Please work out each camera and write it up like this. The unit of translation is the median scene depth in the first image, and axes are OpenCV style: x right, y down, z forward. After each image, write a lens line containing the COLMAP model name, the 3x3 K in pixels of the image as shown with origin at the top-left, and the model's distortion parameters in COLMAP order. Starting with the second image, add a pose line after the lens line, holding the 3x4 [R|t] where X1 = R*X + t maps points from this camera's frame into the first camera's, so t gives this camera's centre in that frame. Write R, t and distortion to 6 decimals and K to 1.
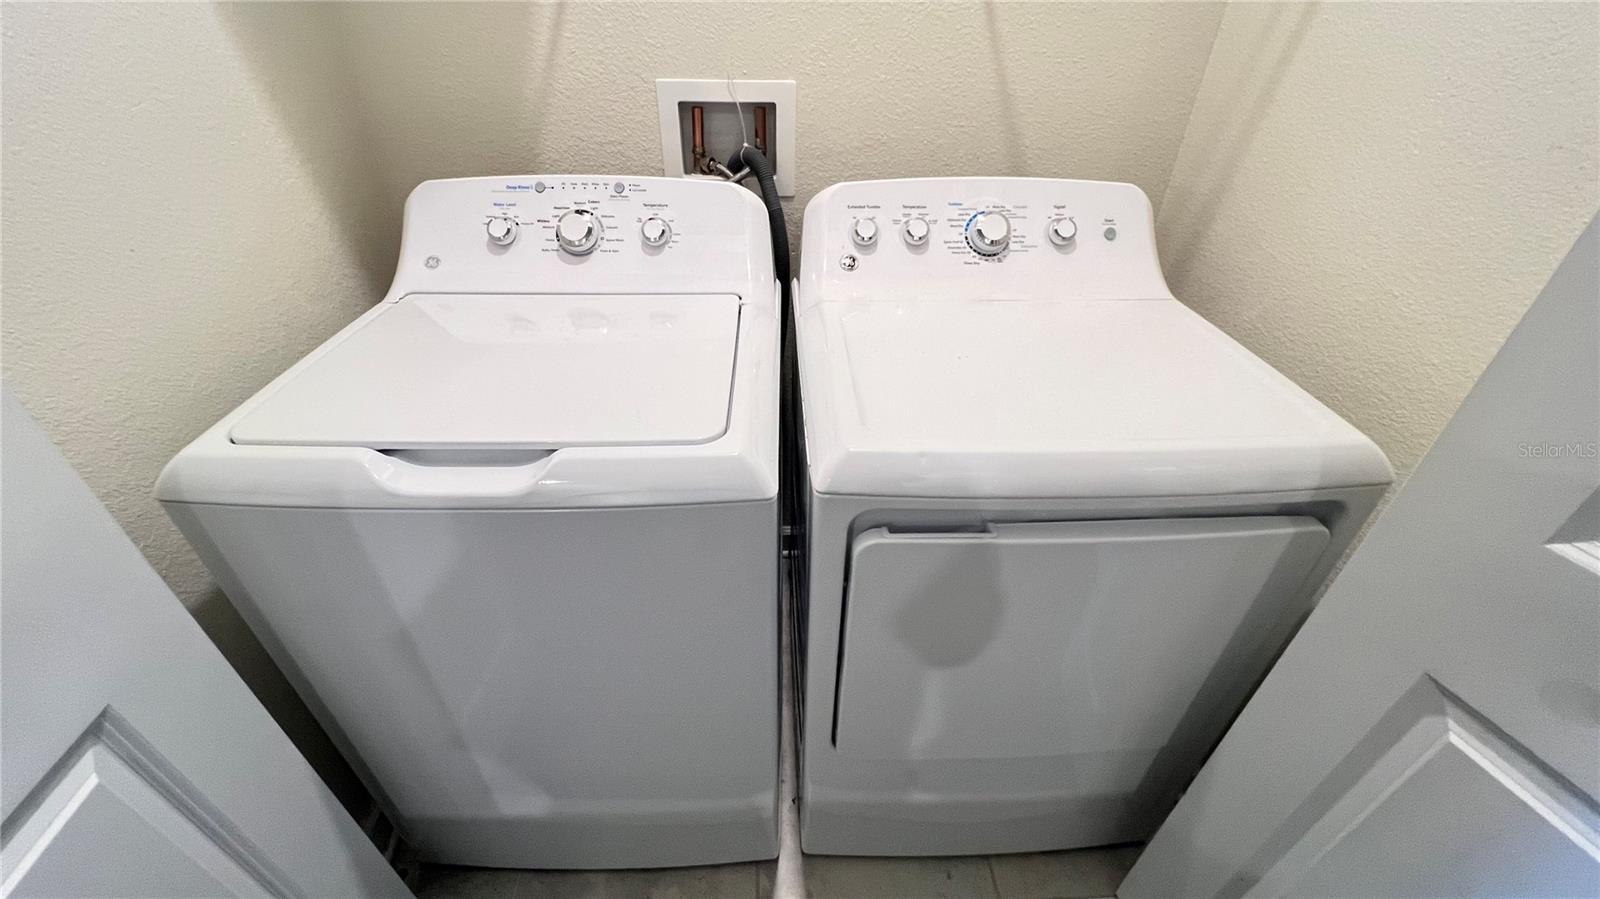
lens RADIAL K [[639.0, 0, 794.2], [0, 639.0, 447.7], [0, 0, 1]] dist [0.000235, -0.000113]
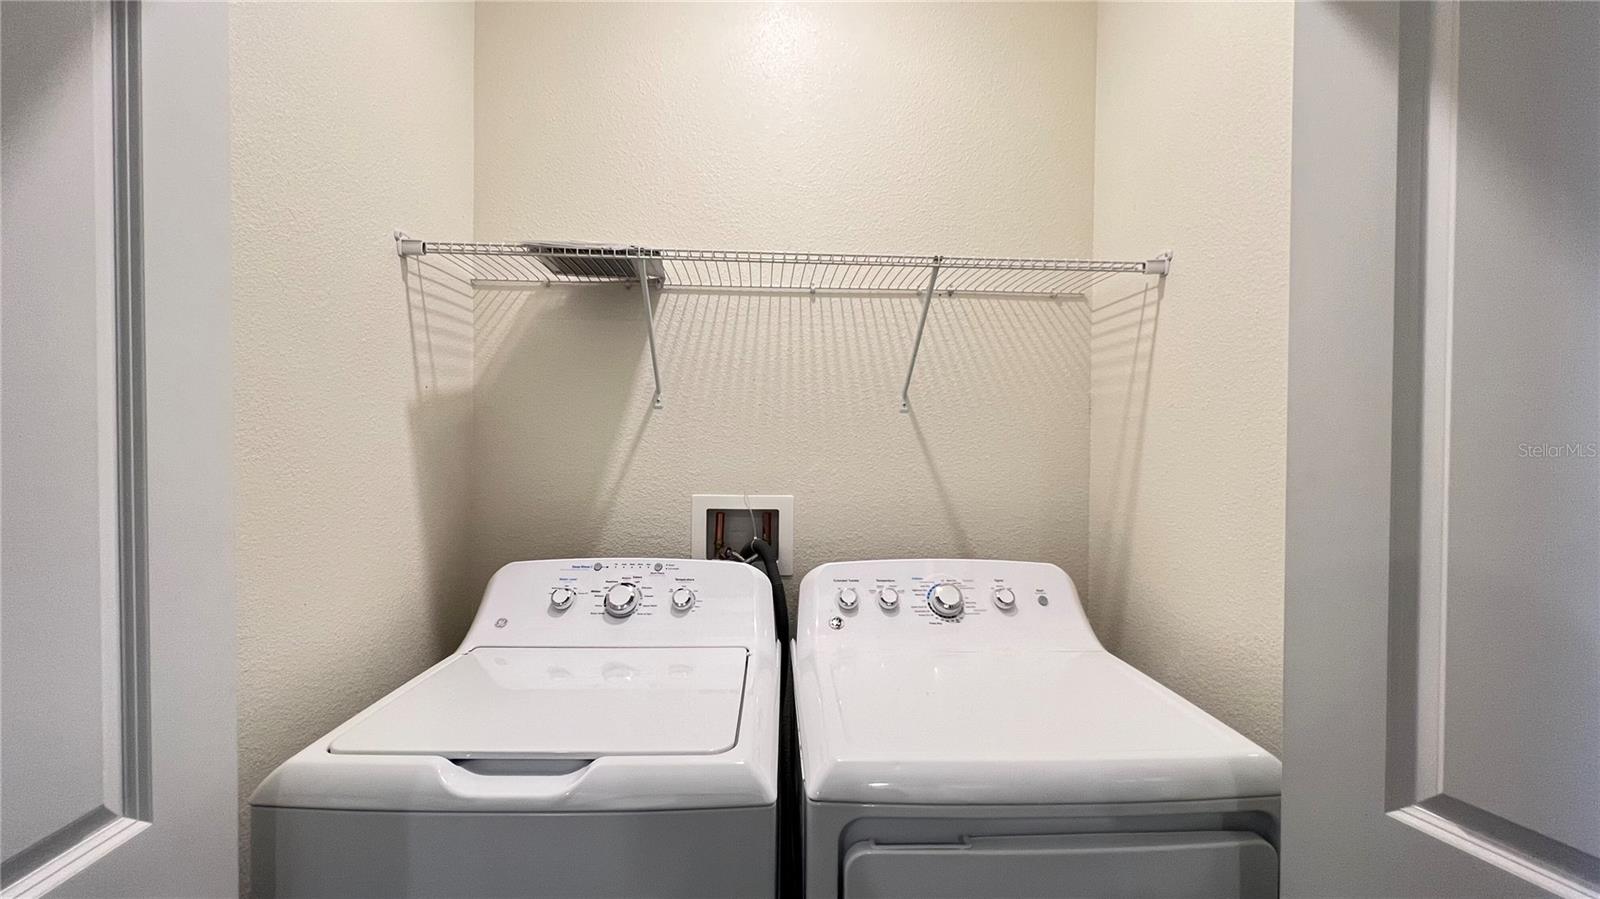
lens RADIAL K [[639.0, 0, 794.2], [0, 639.0, 447.7], [0, 0, 1]] dist [0.000235, -0.000113]
pose [[0.999998, -0.002021, -0.000213, 0.005040], [0.001551, 0.826558, -0.562849, 0.126775], [0.001313, 0.562847, 0.826560, -0.215717]]
